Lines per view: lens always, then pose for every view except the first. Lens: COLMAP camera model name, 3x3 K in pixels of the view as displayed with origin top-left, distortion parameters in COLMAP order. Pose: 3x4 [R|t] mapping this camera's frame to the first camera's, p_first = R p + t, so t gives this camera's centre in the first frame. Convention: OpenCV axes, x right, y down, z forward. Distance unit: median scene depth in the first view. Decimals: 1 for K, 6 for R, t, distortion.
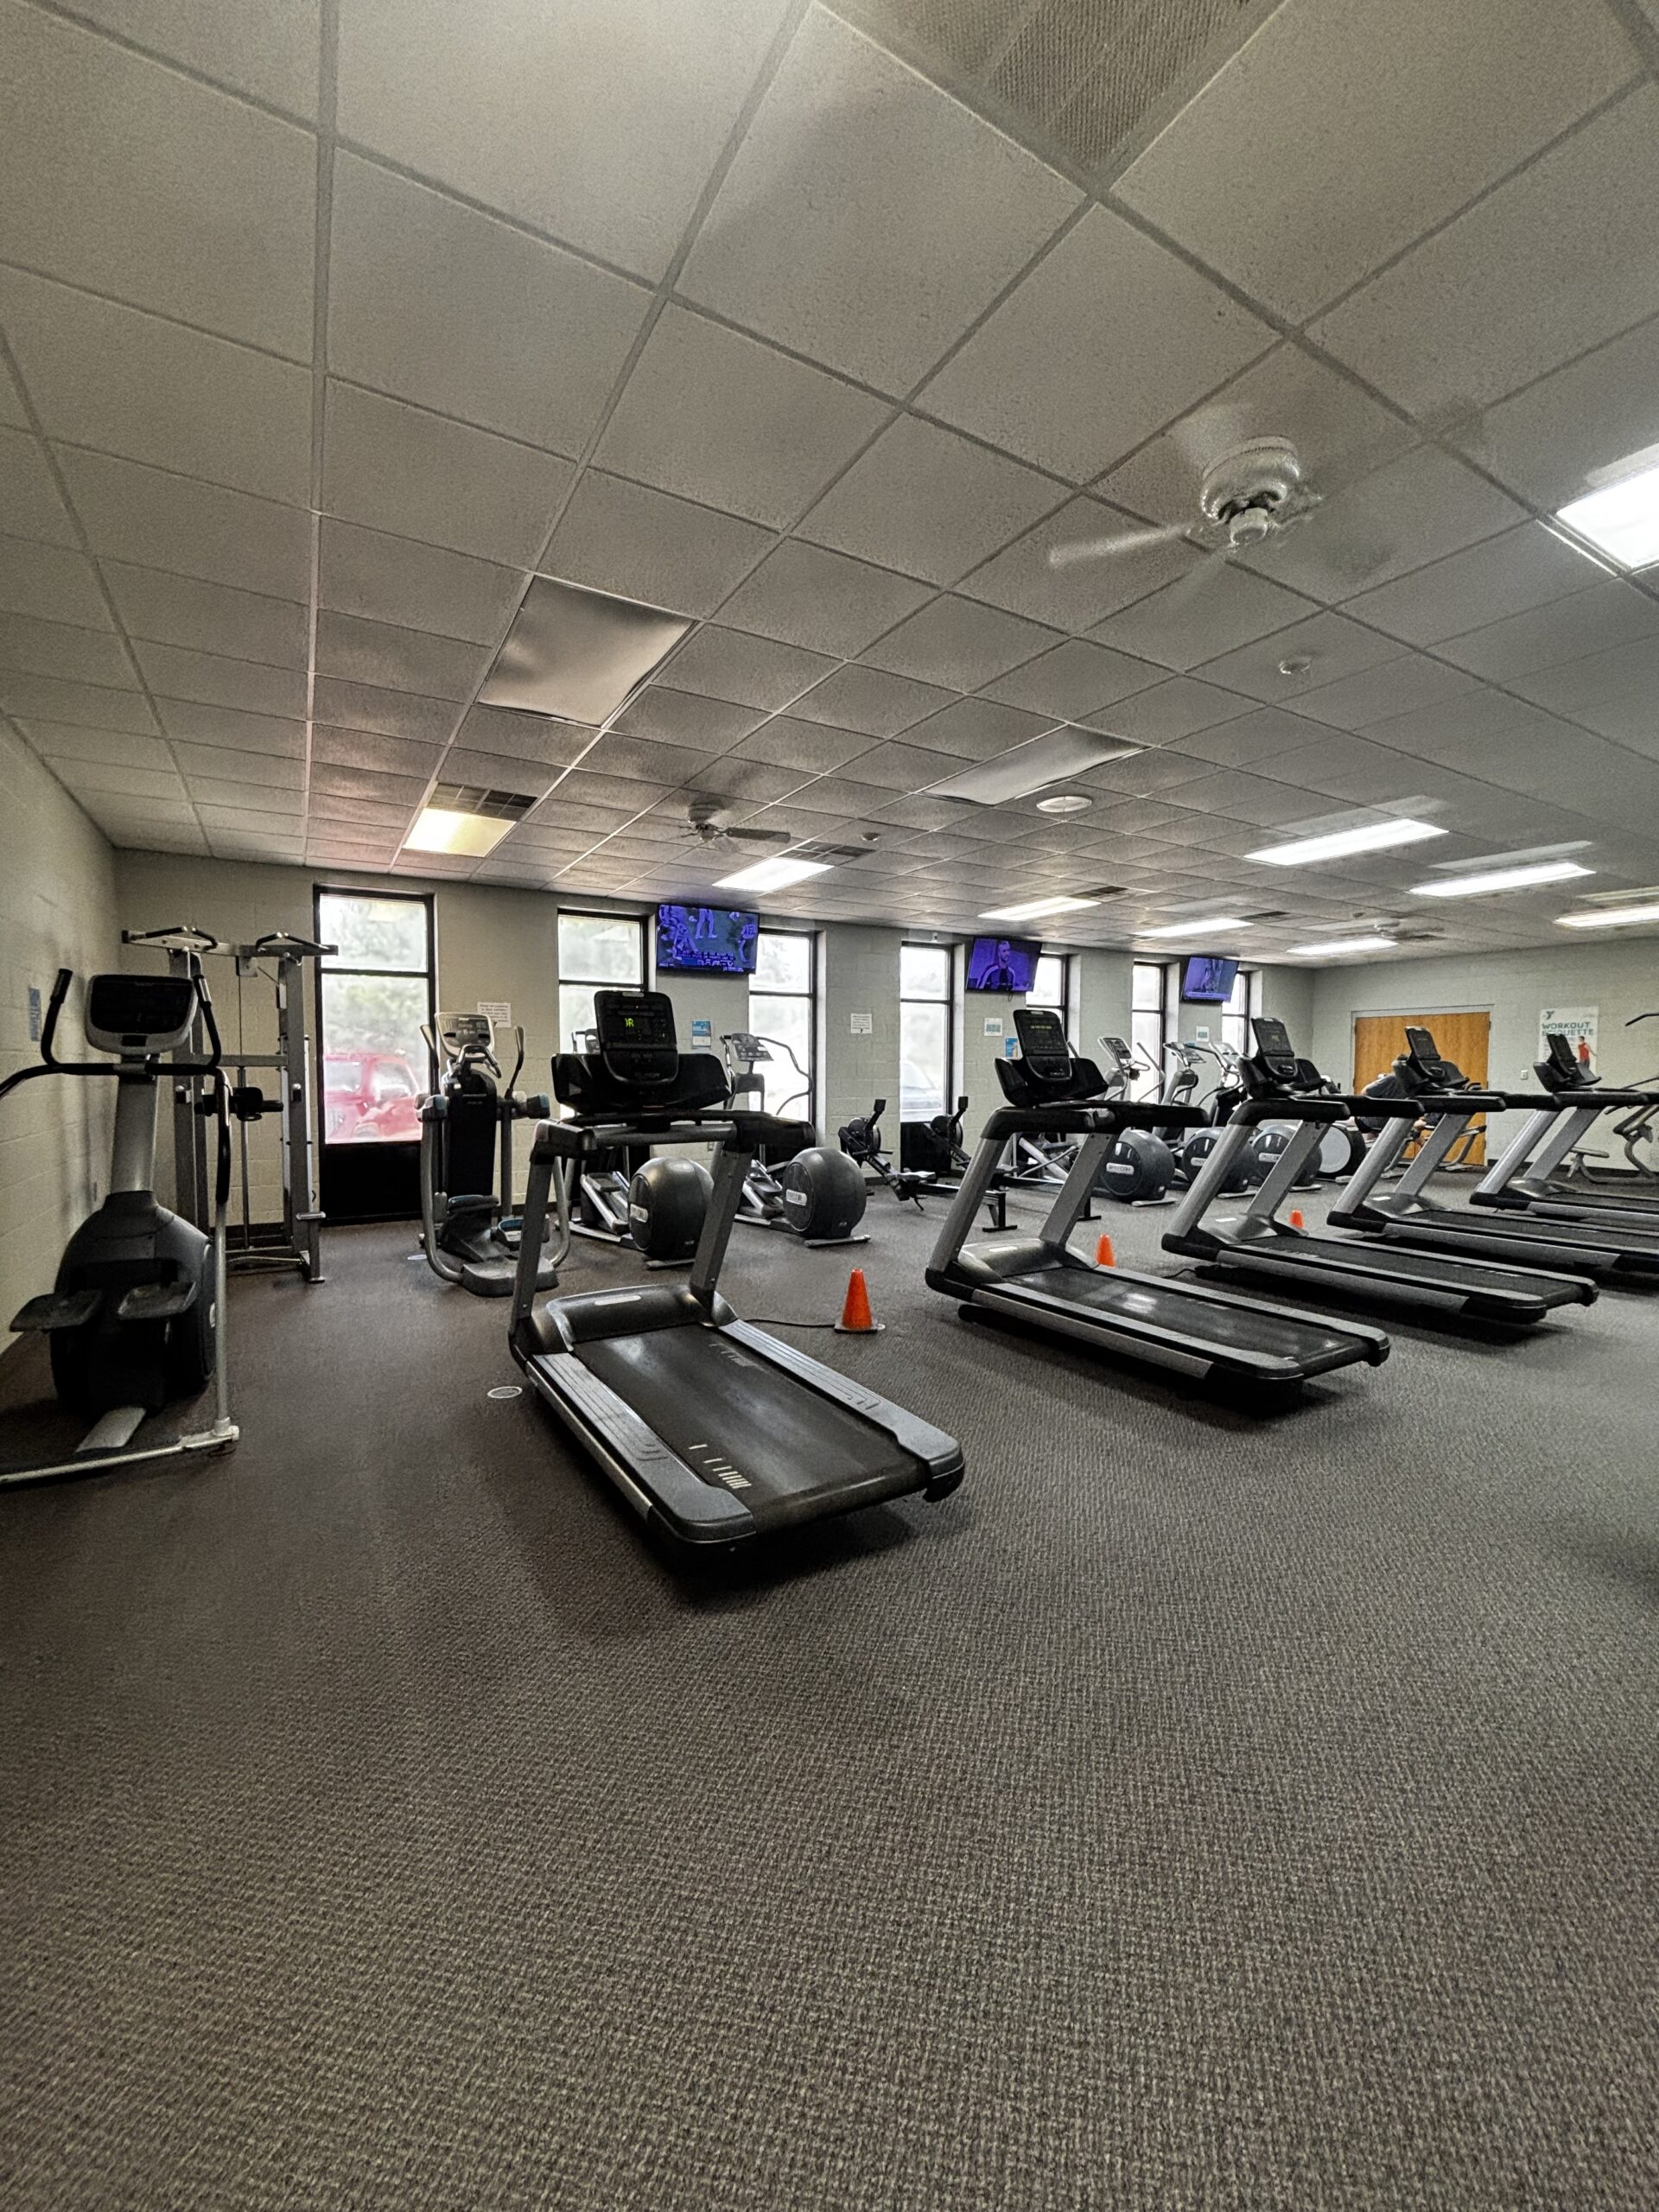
lens RADIAL K [[888.1, 0, 828.7], [0, 888.1, 1114.0], [0, 0, 1]] dist [-0.007476, -0.000392]
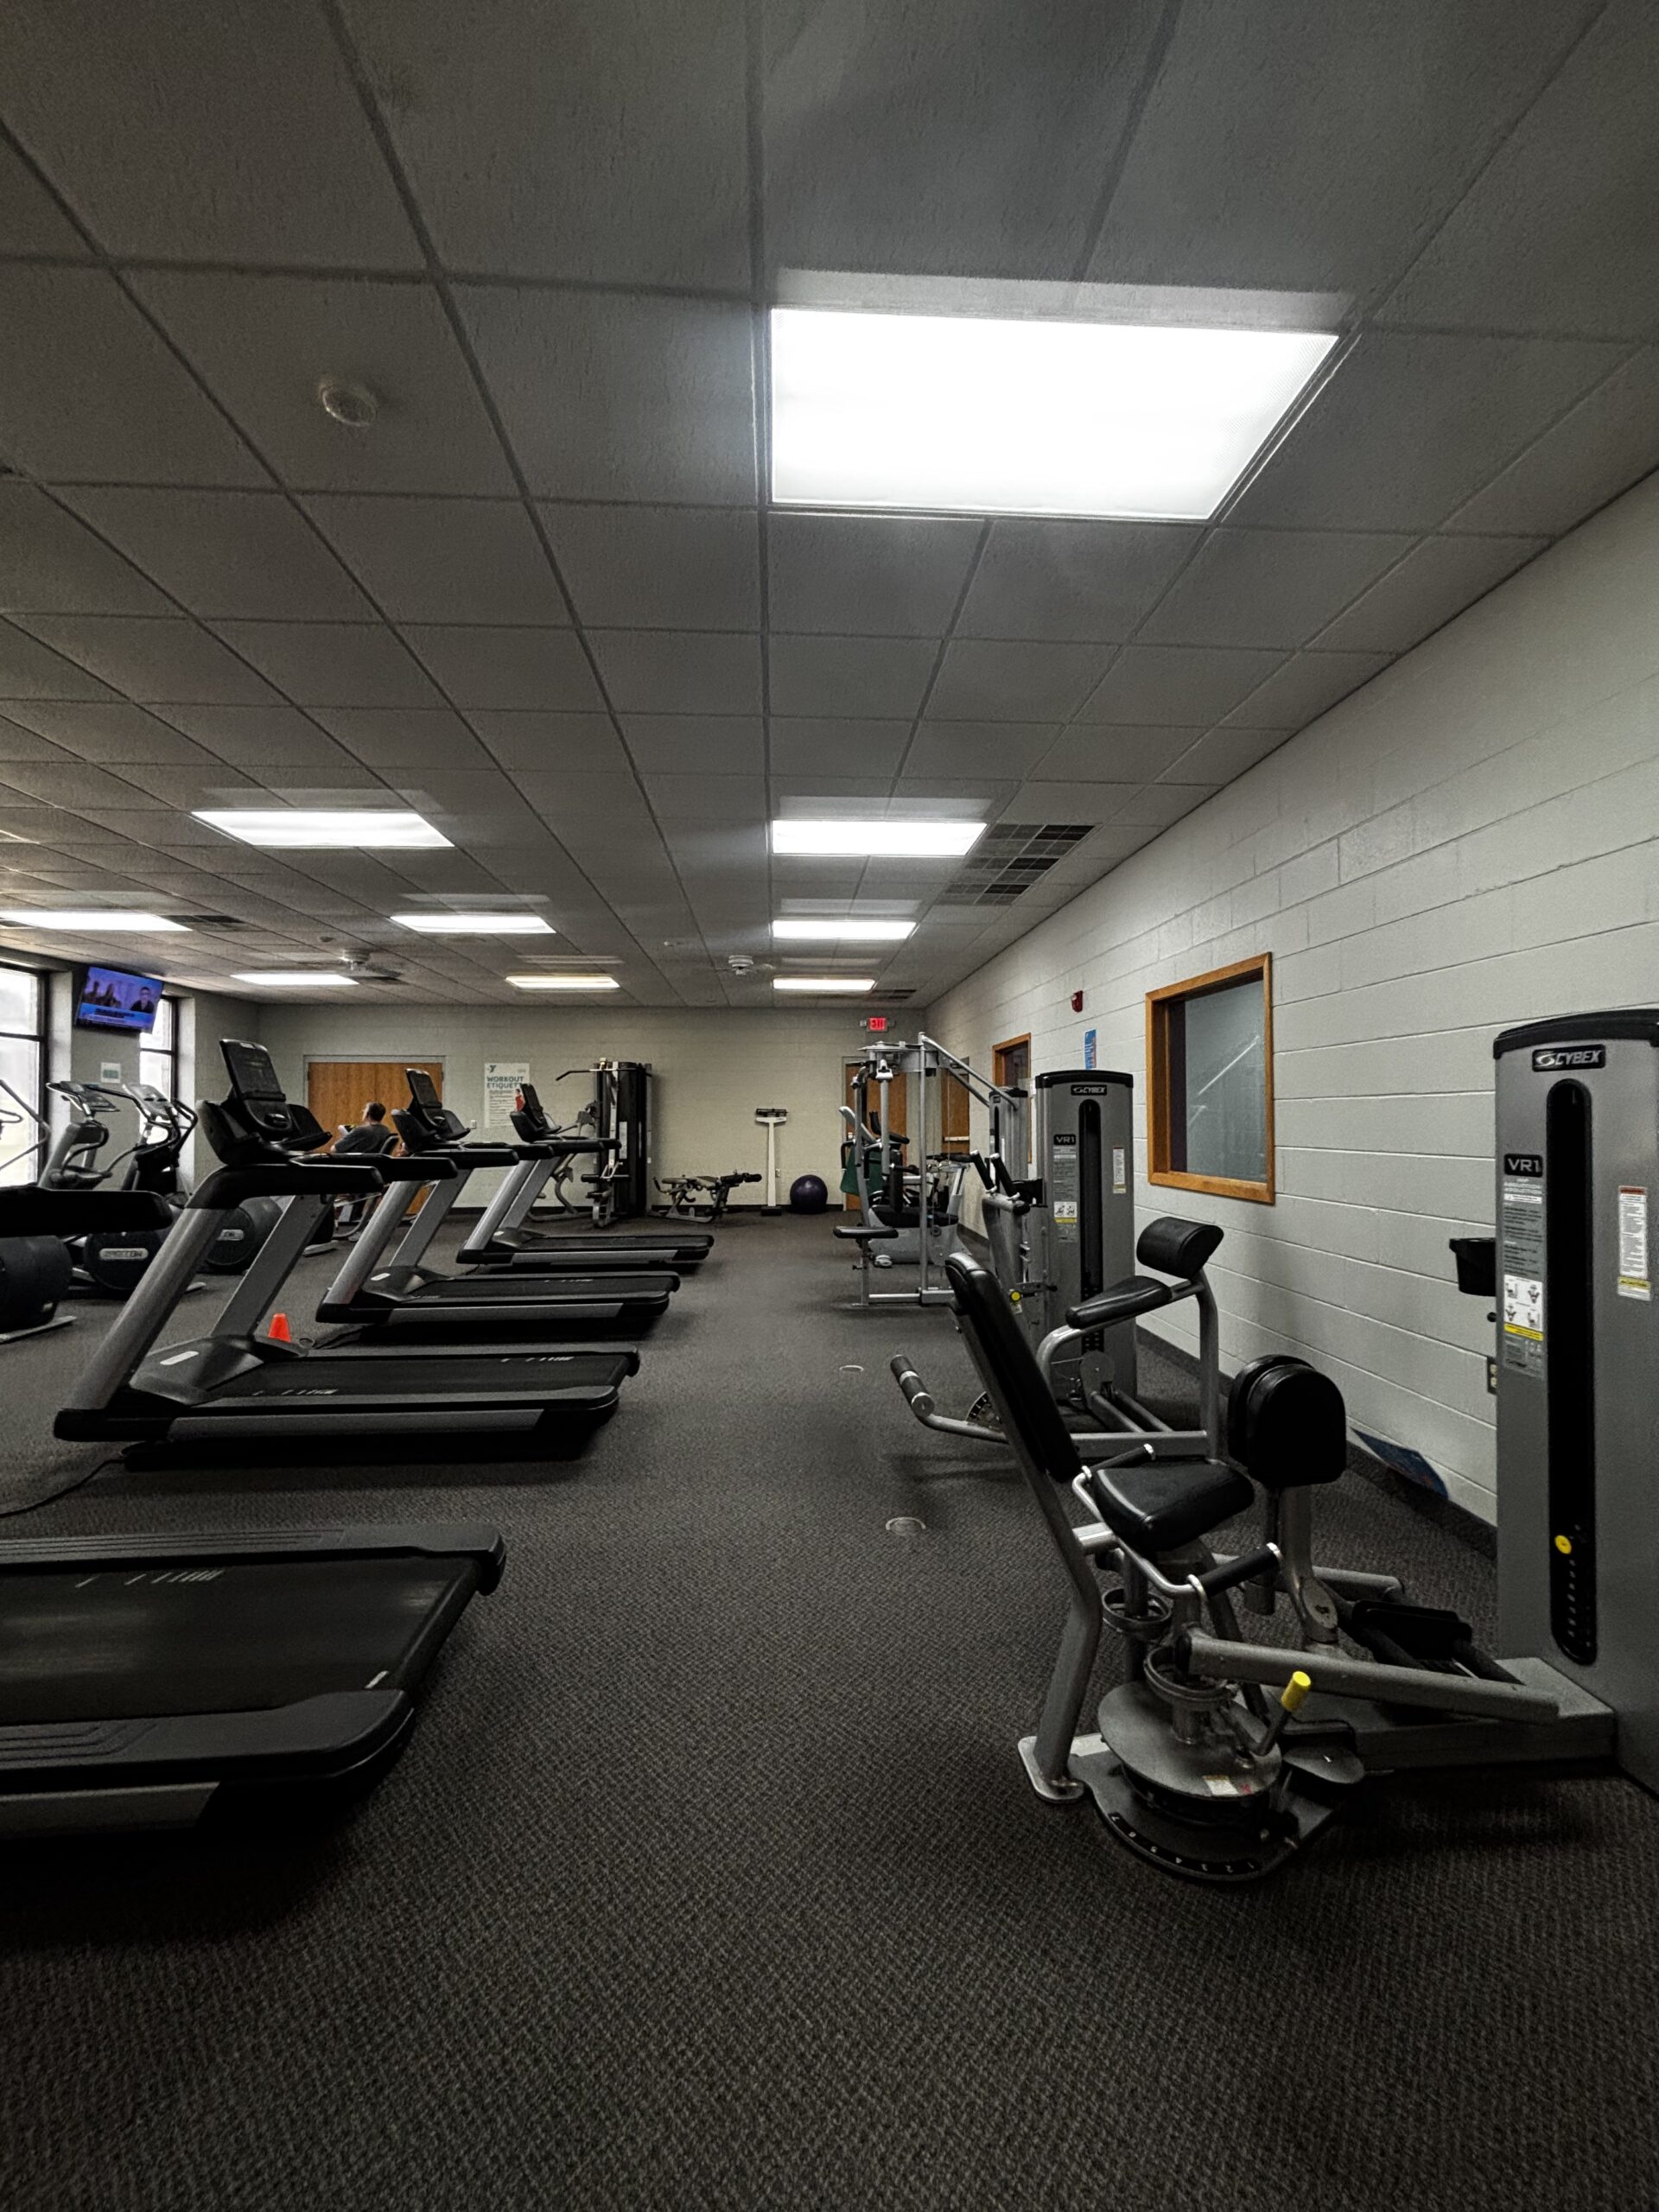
lens RADIAL K [[888.1, 0, 825.1], [0, 888.1, 1106.3], [0, 0, 1]] dist [-0.007476, -0.000392]
pose [[0.466484, 0.010057, 0.884472, 0.060875], [0.048398, 0.998147, -0.036875, -0.008149], [-0.883204, 0.060008, 0.465133, 0.168506]]
